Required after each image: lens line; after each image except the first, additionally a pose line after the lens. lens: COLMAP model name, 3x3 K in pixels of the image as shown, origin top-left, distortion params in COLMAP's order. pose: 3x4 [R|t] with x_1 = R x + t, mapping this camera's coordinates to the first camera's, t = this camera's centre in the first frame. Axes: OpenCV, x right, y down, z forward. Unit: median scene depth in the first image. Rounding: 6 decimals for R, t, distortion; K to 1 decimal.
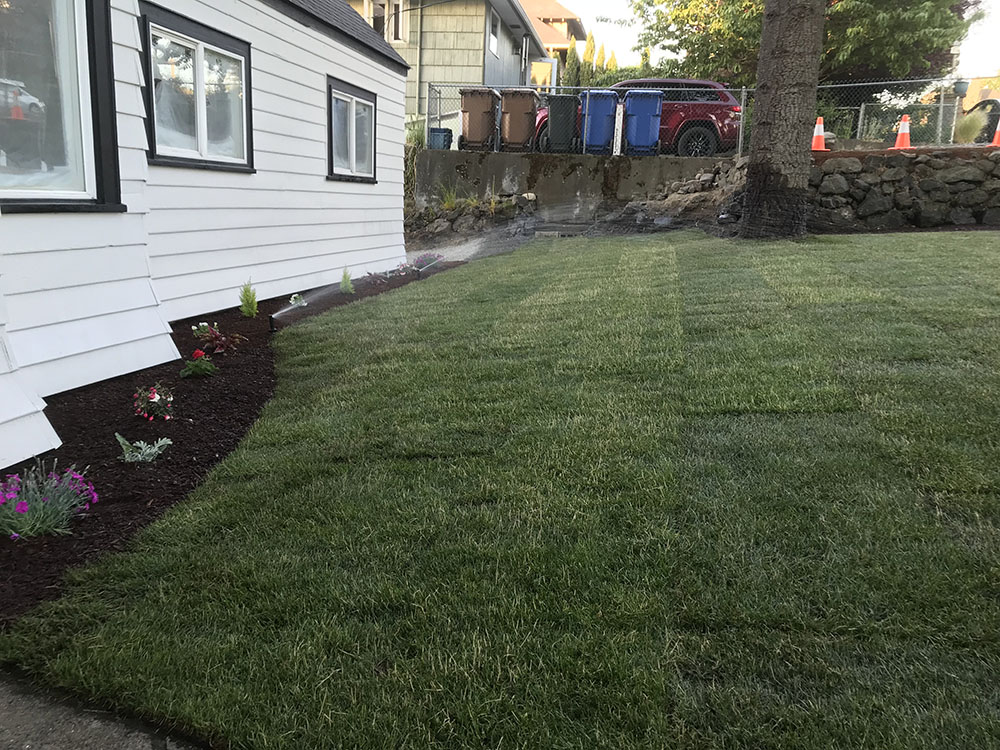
lens RADIAL K [[822.9, 0, 498.9], [0, 822.9, 350.6], [0, 0, 1]] dist [0.017377, 0.003094]
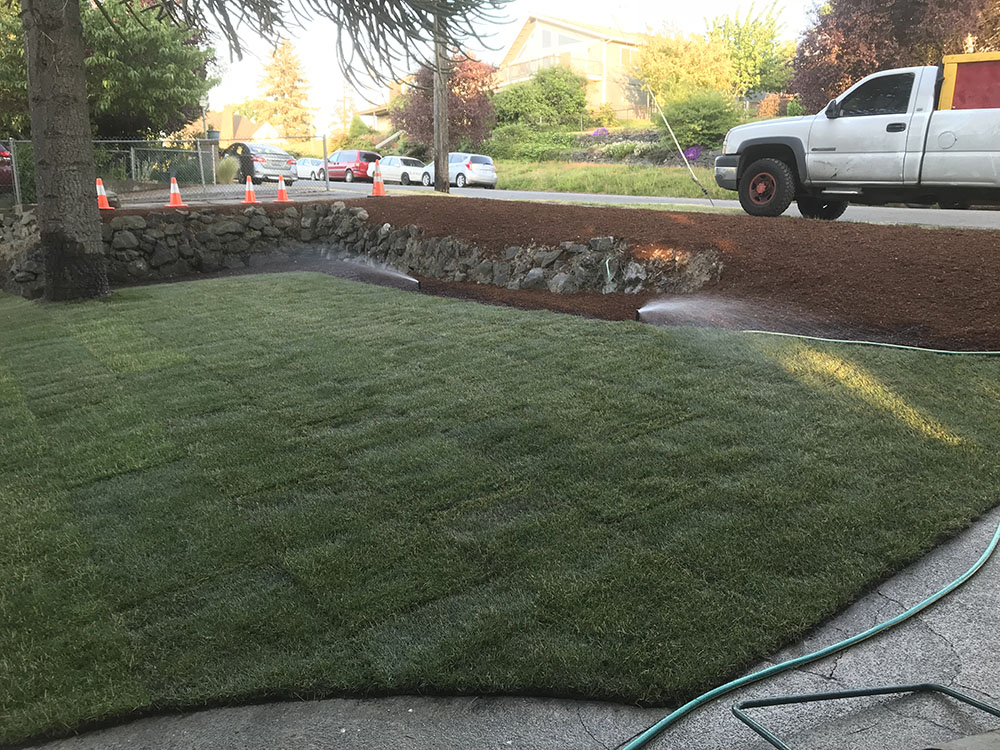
lens RADIAL K [[821.5, 0, 500.0], [0, 821.5, 375.0], [0, 0, 1]] dist [-0.012490, 0.064534]
pose [[0.690049, -0.170883, 0.703300, -0.070786], [0.160230, 0.983685, 0.081797, -0.035225], [-0.705803, 0.056246, 0.706172, -0.165915]]
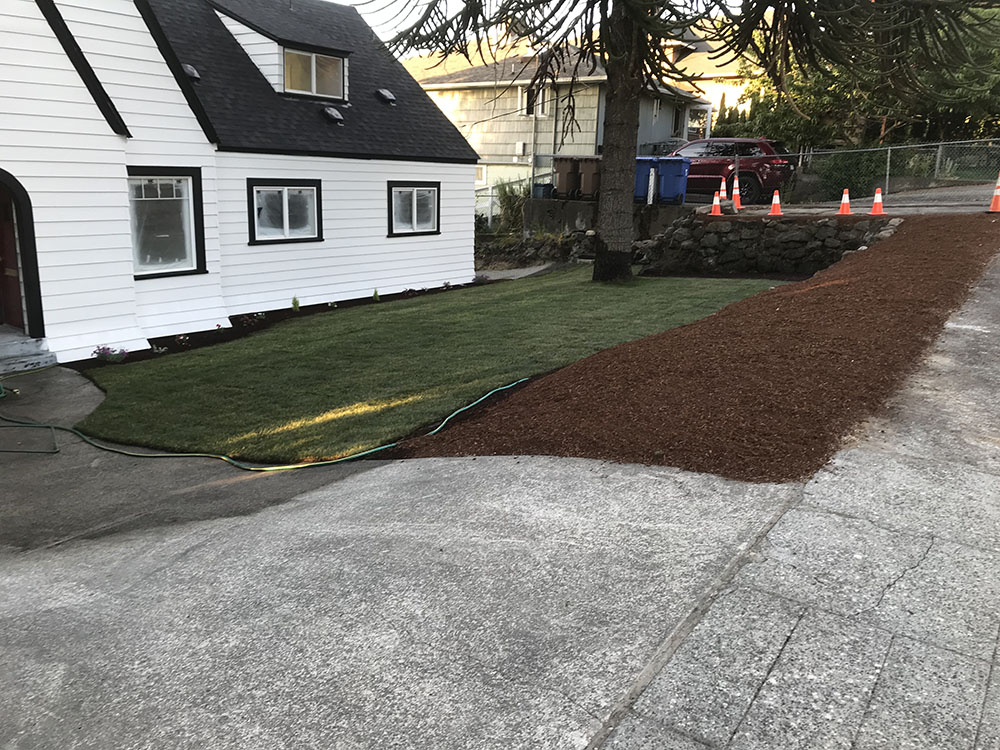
lens RADIAL K [[822.9, 0, 498.9], [0, 822.9, 350.6], [0, 0, 1]] dist [0.017377, 0.003094]
pose [[0.900347, 0.076870, -0.428330, 0.834337], [-0.069636, 0.997041, 0.032558, -0.034406], [0.429565, 0.000514, 0.903036, -0.552884]]
